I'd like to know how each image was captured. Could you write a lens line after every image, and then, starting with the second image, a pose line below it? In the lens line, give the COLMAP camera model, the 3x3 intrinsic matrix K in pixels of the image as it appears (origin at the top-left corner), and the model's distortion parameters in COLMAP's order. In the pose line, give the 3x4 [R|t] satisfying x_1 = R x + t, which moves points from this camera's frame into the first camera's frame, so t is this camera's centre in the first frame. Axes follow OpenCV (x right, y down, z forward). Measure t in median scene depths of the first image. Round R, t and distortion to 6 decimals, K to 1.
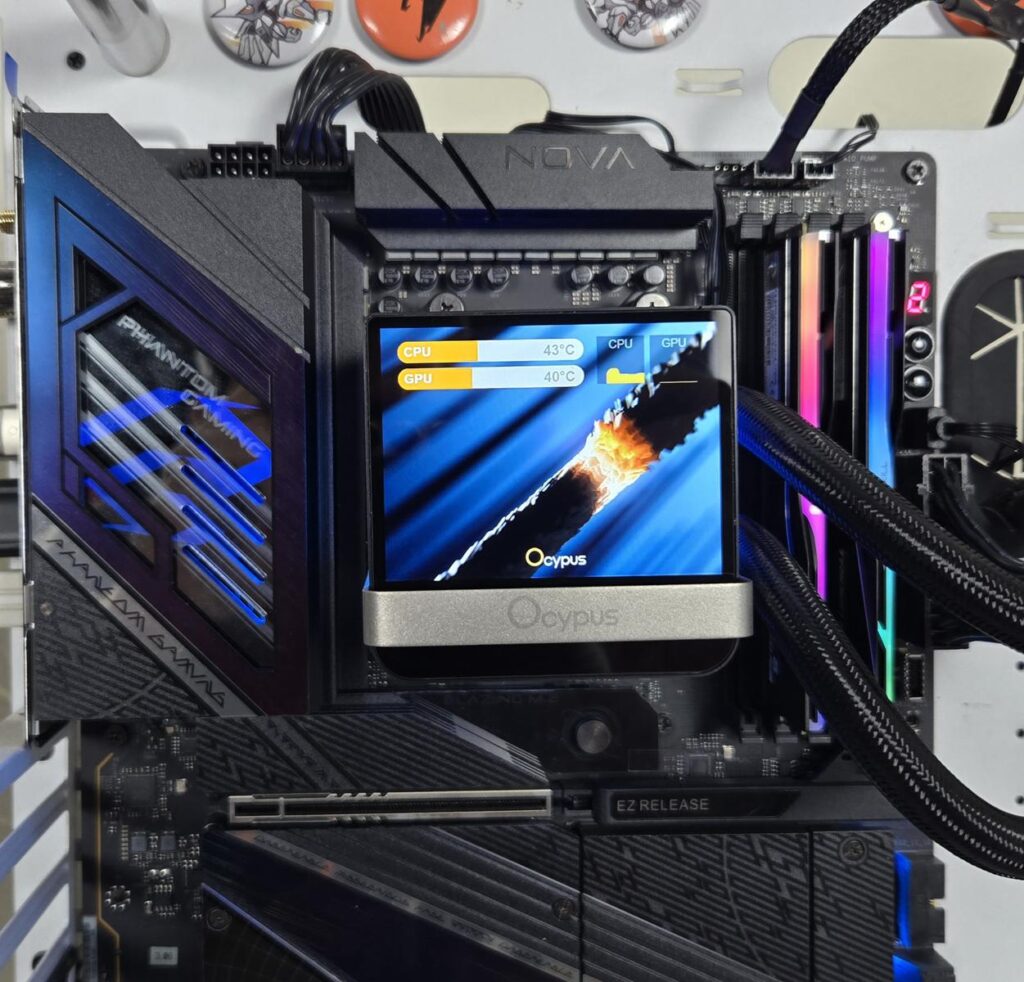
lens RADIAL K [[1181.5, 0, 422.7], [0, 1181.5, 481.8], [0, 0, 1]] dist [0.036109, -0.056961]
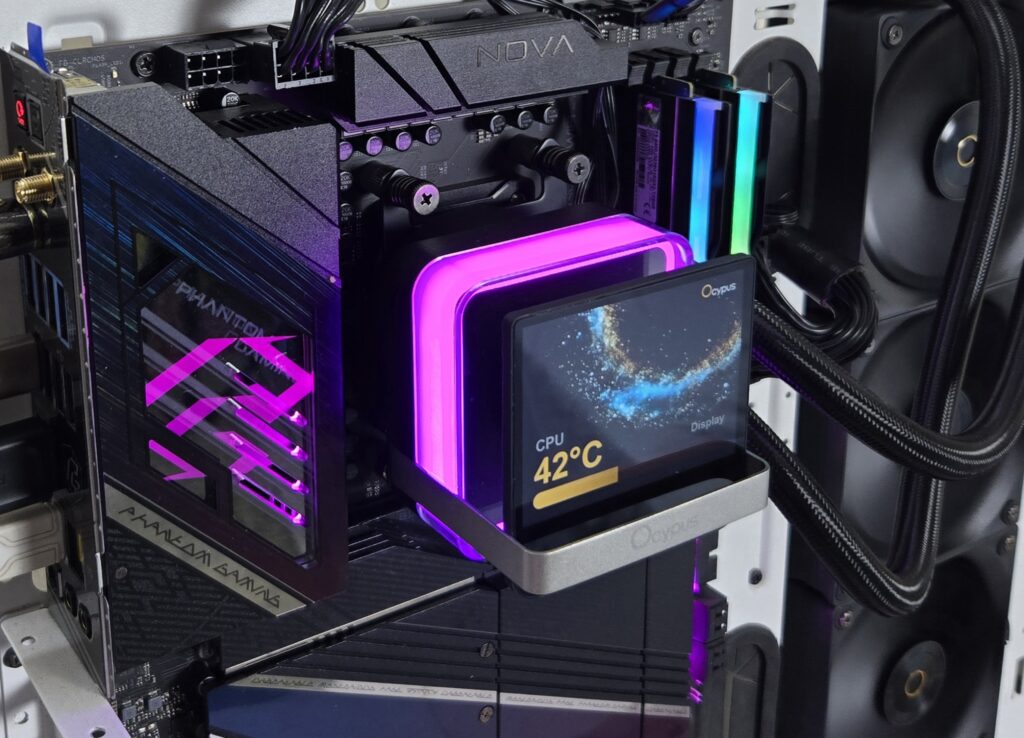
lens RADIAL K [[1380.4, 0, 333.1], [0, 1380.4, 178.0], [0, 0, 1]] dist [0.027625, 0.015093]
pose [[0.885112, -0.146949, 0.441568, -0.623001], [0.033821, 0.966640, 0.253896, -0.501618], [-0.464148, -0.209792, 0.860555, -0.013989]]
